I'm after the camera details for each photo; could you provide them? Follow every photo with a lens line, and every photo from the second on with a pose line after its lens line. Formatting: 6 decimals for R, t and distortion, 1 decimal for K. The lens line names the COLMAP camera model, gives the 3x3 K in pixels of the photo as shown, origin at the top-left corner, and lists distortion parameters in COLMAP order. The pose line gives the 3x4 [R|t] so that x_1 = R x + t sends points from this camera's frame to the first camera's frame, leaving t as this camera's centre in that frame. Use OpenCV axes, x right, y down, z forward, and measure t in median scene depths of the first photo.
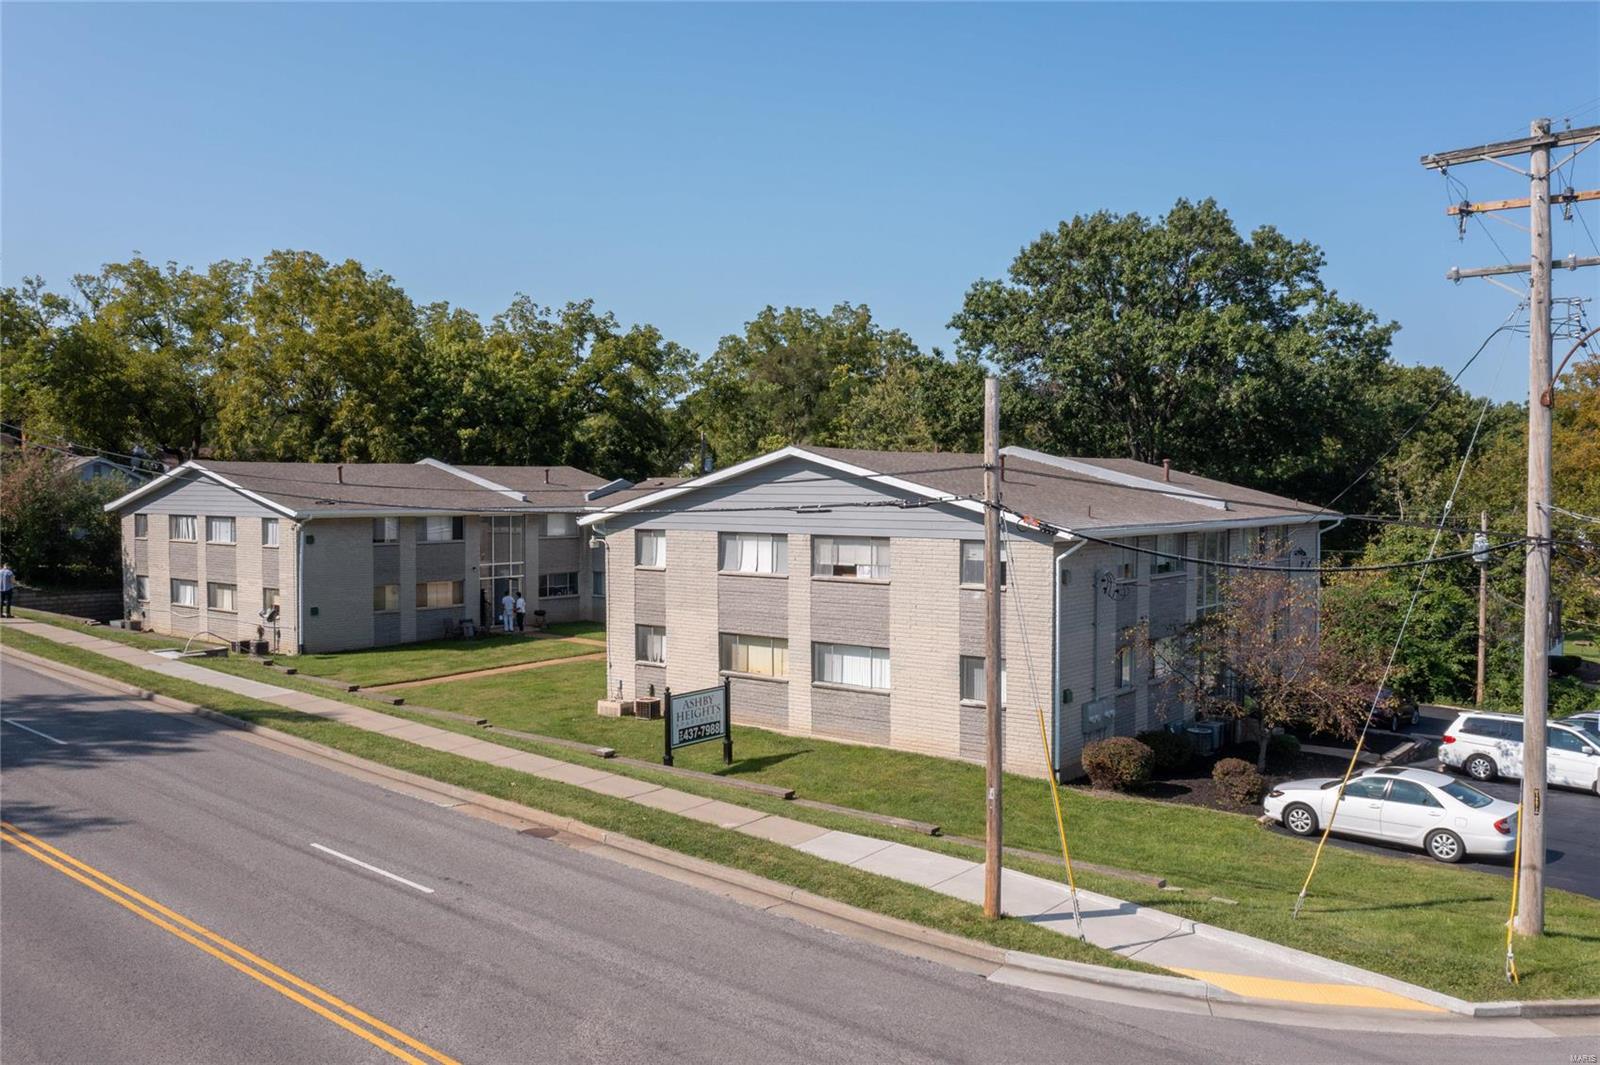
lens RADIAL K [[1248.7, 0, 800.0], [0, 1248.7, 532.5], [0, 0, 1]] dist [-0.005623, -0.000421]
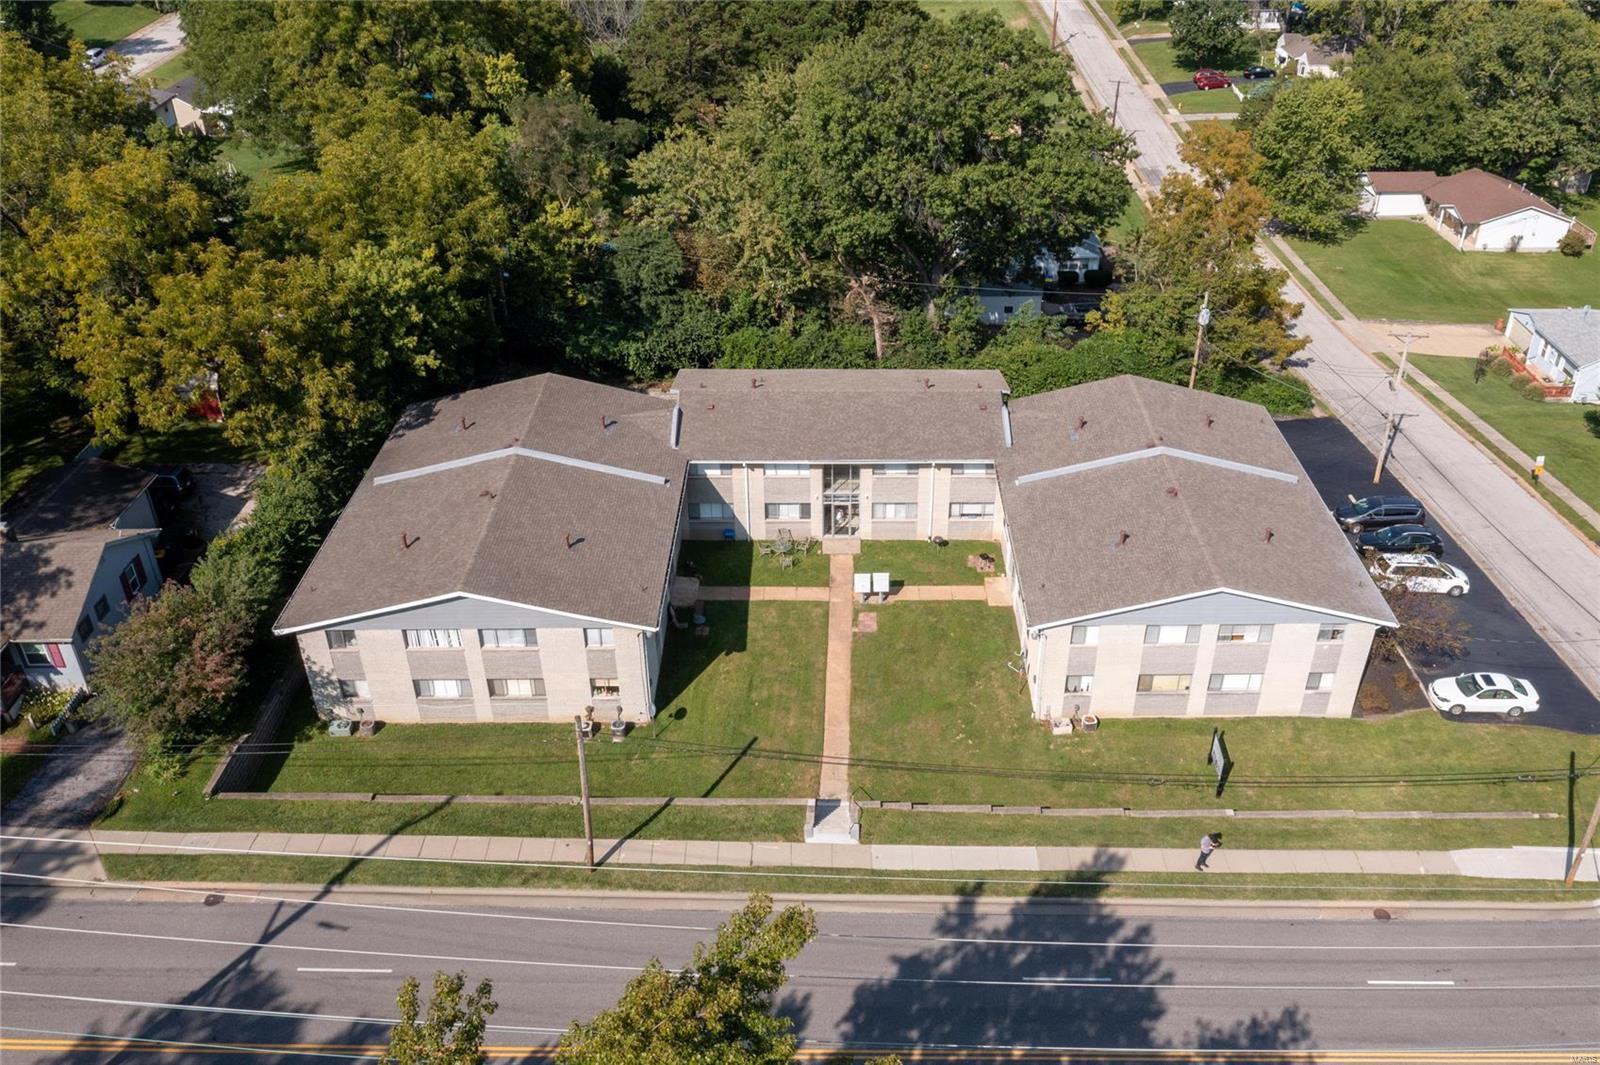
lens RADIAL K [[1246.6, 0, 844.8], [0, 1246.6, 529.8], [0, 0, 1]] dist [-0.005619, -0.004859]
pose [[0.772168, -0.342462, 0.535236, -1.204072], [0.017572, 0.853521, 0.520762, -0.961570], [-0.635176, -0.392711, 0.665079, 0.252358]]
